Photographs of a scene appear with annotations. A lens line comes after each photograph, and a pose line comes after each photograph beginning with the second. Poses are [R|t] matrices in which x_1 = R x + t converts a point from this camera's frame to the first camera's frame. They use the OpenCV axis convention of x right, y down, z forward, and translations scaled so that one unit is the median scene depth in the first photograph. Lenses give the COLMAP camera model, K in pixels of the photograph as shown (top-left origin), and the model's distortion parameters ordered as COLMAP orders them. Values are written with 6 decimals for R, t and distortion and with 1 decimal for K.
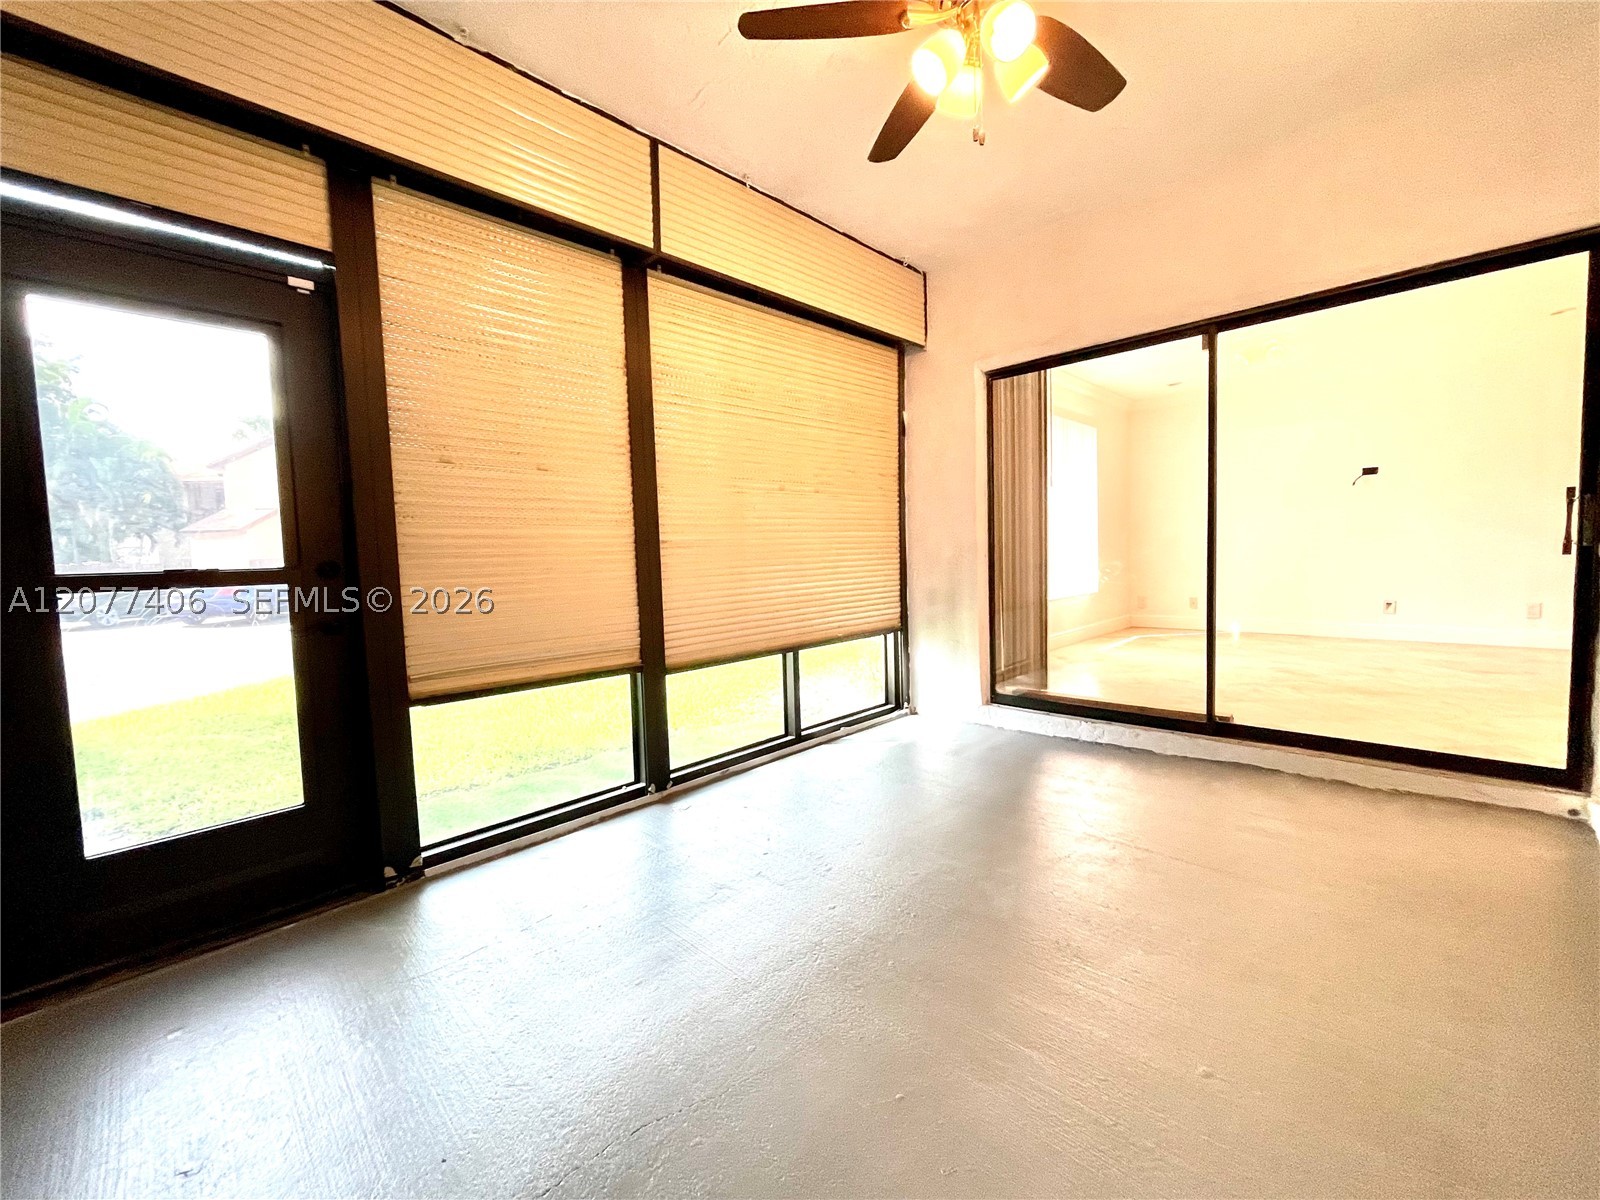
lens RADIAL K [[646.2, 0, 801.1], [0, 646.2, 601.8], [0, 0, 1]] dist [-0.003169, 0.001252]
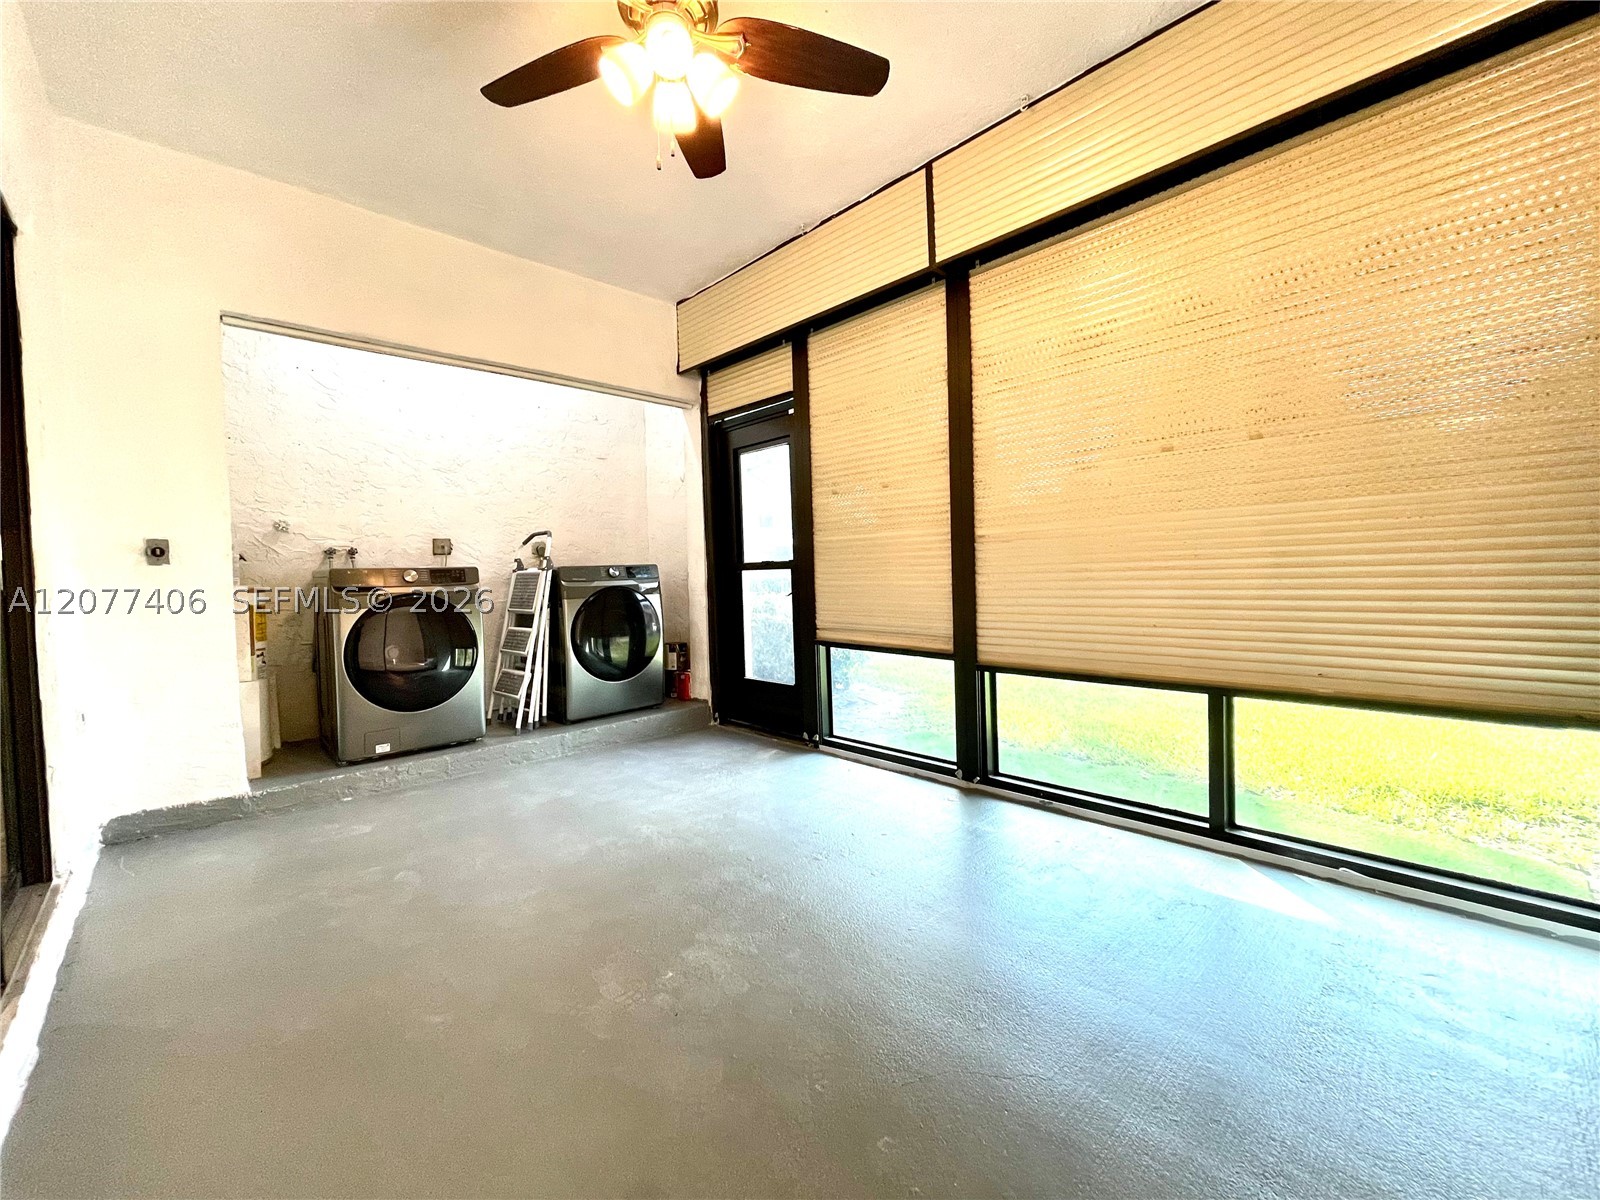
lens RADIAL K [[646.2, 0, 801.0], [0, 646.2, 594.4], [0, 0, 1]] dist [-0.003169, 0.001252]
pose [[-0.024960, 0.068688, -0.997326, 0.811397], [-0.044870, 0.996554, 0.069758, -0.062432], [0.998681, 0.046491, -0.021792, 0.766522]]
